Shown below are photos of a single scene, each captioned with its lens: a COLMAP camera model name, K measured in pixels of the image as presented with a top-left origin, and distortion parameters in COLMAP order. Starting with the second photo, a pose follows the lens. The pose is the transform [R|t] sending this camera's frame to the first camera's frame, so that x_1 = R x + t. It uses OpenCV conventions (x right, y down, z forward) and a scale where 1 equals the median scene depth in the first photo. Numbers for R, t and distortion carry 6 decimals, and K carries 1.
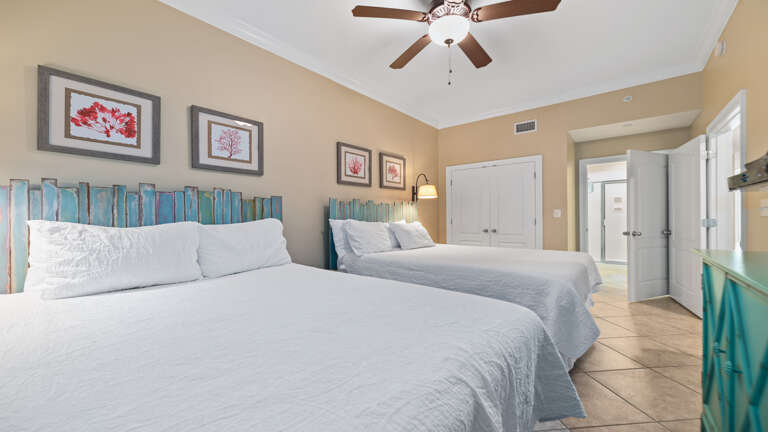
lens RADIAL K [[293.3, 0, 384.0], [0, 293.3, 216.0], [0, 0, 1]] dist [0.001680, 0.000167]
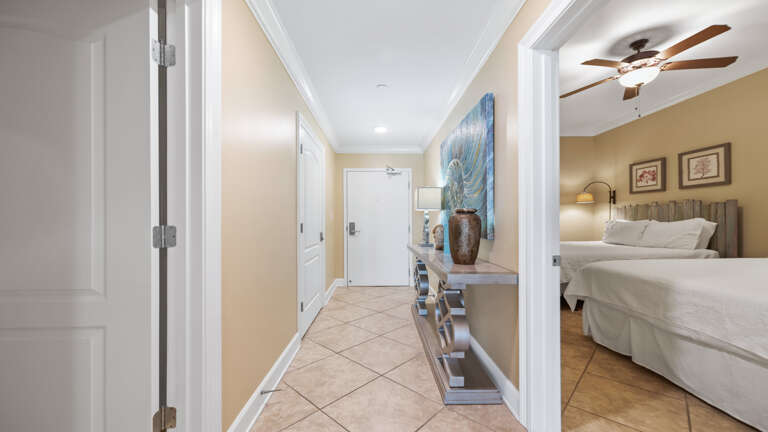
lens RADIAL K [[293.3, 0, 384.0], [0, 293.3, 216.0], [0, 0, 1]] dist [0.001680, 0.000167]
pose [[-0.758728, -0.011394, -0.651308, 1.831745], [-0.000779, 0.999862, -0.016584, 0.025427], [0.651407, -0.012075, -0.758632, 1.184940]]
